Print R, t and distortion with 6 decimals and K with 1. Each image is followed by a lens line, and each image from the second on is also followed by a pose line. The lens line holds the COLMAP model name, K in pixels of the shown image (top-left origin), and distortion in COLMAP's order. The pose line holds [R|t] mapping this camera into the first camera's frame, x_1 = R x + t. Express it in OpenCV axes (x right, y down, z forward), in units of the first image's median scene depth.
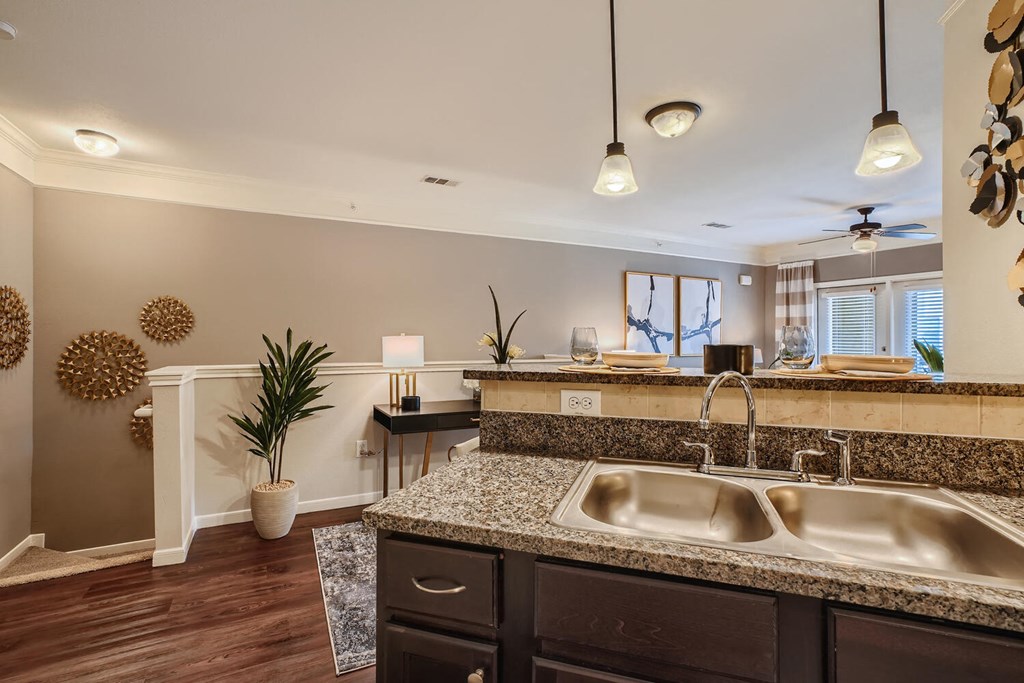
lens RADIAL K [[471.3, 0, 506.6], [0, 471.3, 336.1], [0, 0, 1]] dist [-0.028535, 0.020533]
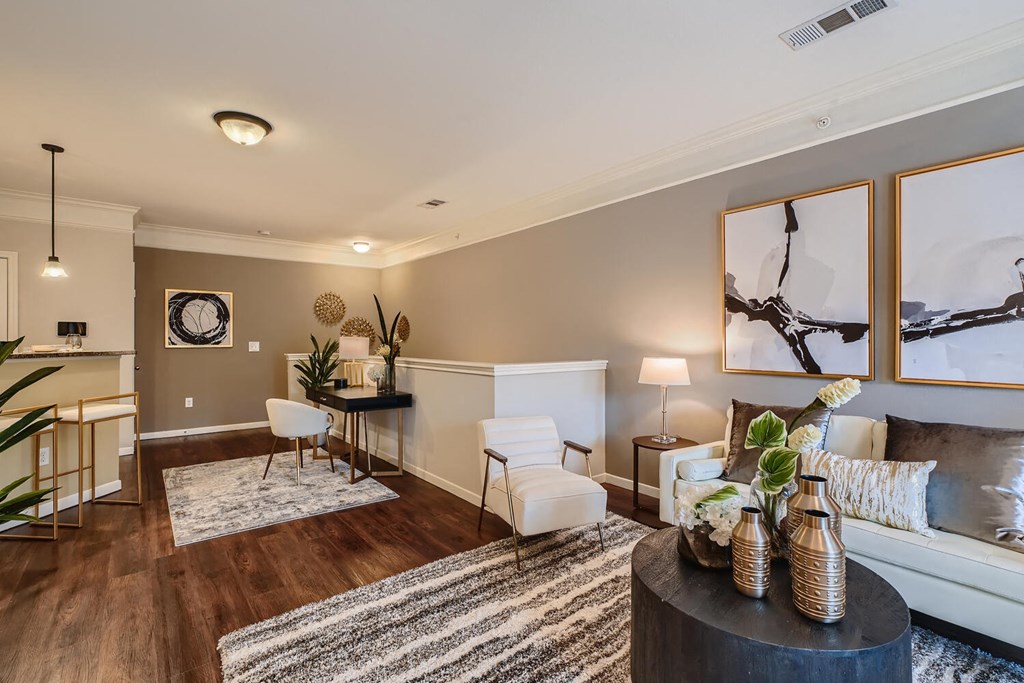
lens RADIAL K [[471.3, 0, 506.6], [0, 471.3, 336.1], [0, 0, 1]] dist [-0.028535, 0.020533]
pose [[0.200257, -0.005379, -0.979729, 0.700407], [0.002831, 0.999984, -0.004912, 0.005656], [0.979739, -0.001789, 0.200269, 0.632694]]
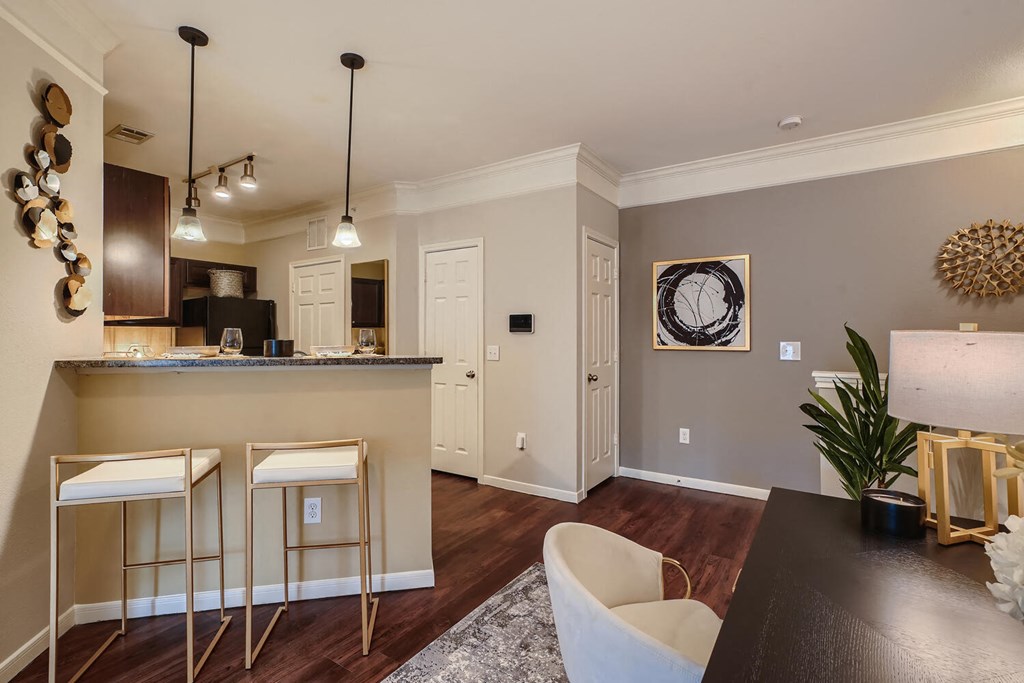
lens RADIAL K [[473.7, 0, 506.0], [0, 473.7, 330.9], [0, 0, 1]] dist [-0.028872, 0.018872]
pose [[-0.874023, -0.004751, -0.485861, 0.120062], [0.000889, 0.999935, -0.011377, 0.004722], [0.485883, -0.010376, -0.873962, 0.612813]]
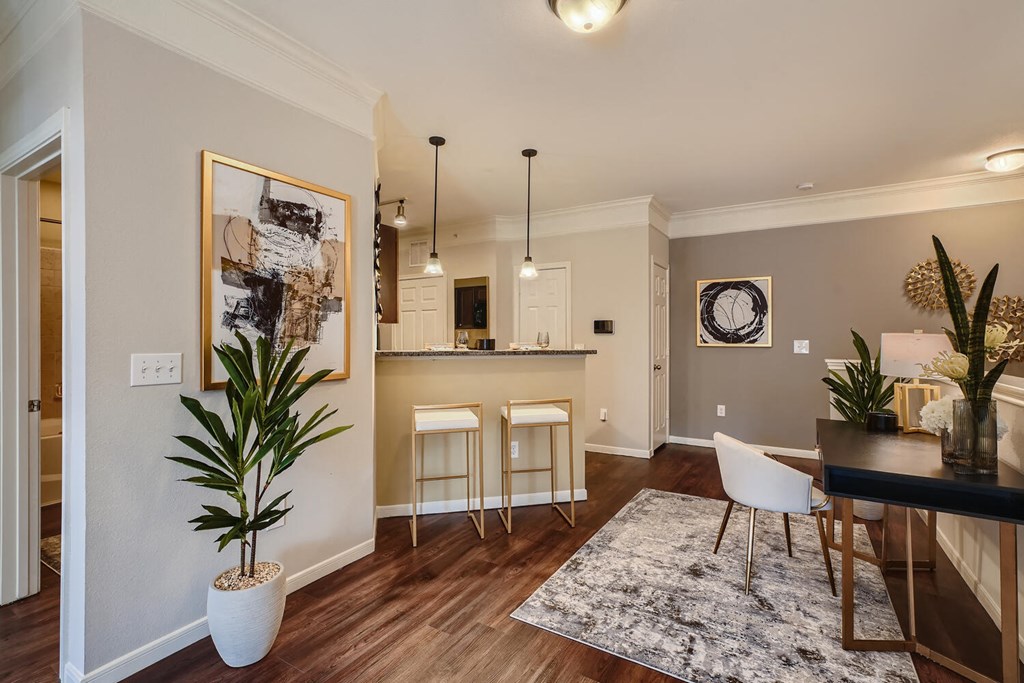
lens RADIAL K [[471.3, 0, 506.6], [0, 471.3, 336.1], [0, 0, 1]] dist [-0.028535, 0.020533]
pose [[-0.855463, 0.001113, -0.517863, 0.369687], [0.002445, 0.999995, -0.001889, 0.005027], [0.517858, -0.002882, -0.855462, 0.696459]]
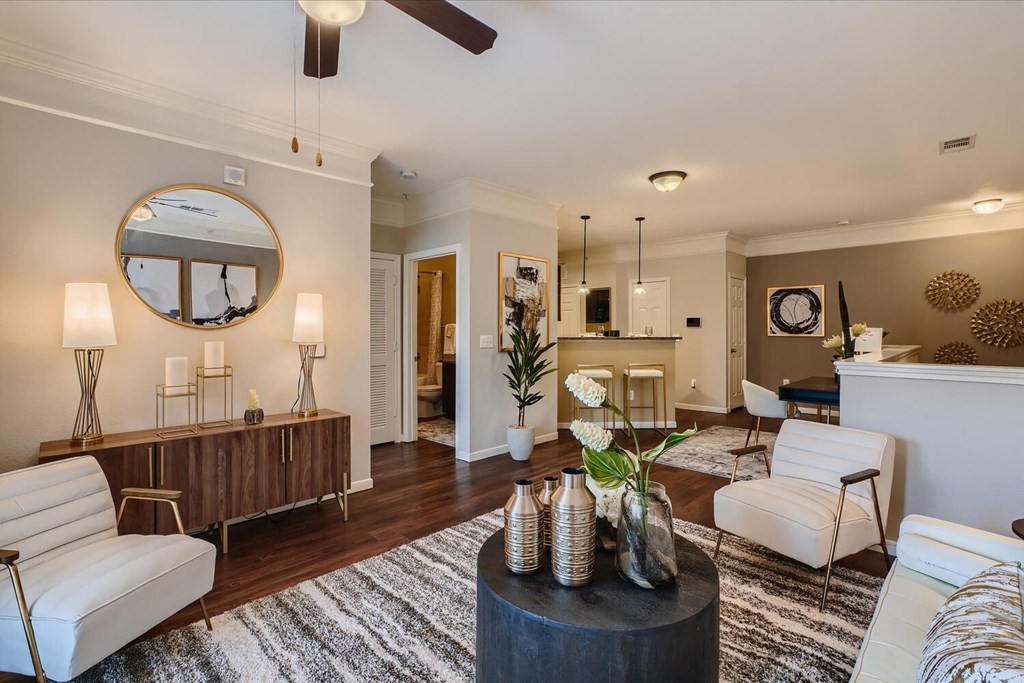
lens RADIAL K [[466.7, 0, 509.8], [0, 466.7, 326.6], [0, 0, 1]] dist [-0.001657, -0.000017]
pose [[-0.948912, -0.000353, -0.315541, 0.606102], [0.001550, 0.999982, -0.005779, 0.004926], [0.315537, -0.005973, -0.948894, 1.046066]]
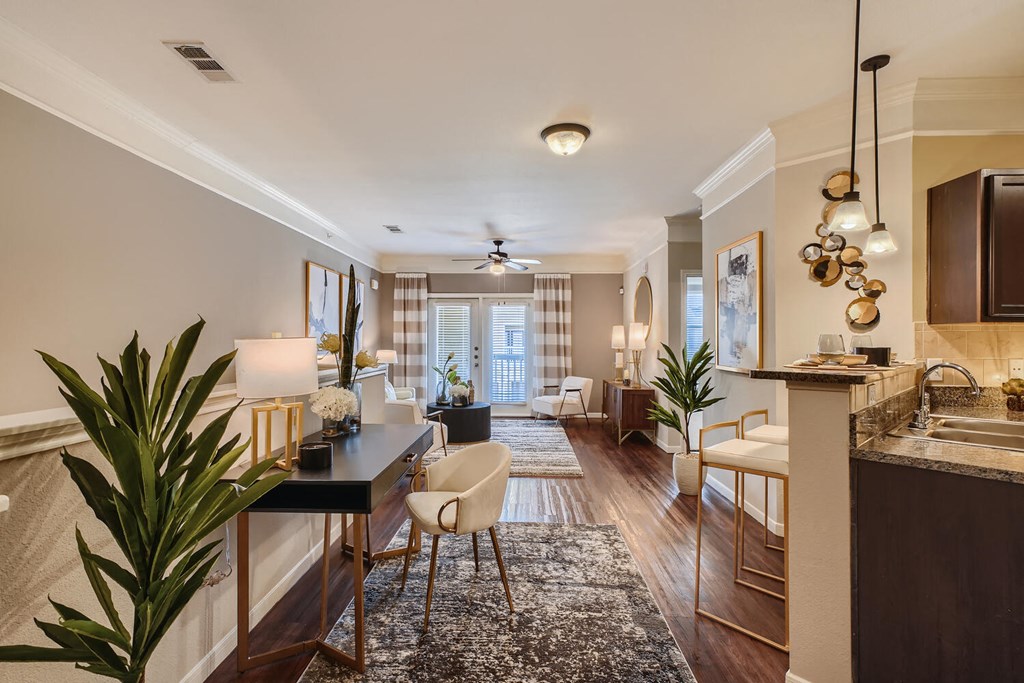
lens RADIAL K [[477.0, 0, 504.2], [0, 477.0, 339.3], [0, 0, 1]] dist [-0.028551, 0.018654]
pose [[0.488179, 0.002548, 0.872740, -0.305002], [-0.006079, 0.999981, 0.000480, 0.000087], [-0.872722, -0.005540, 0.488185, 0.270163]]
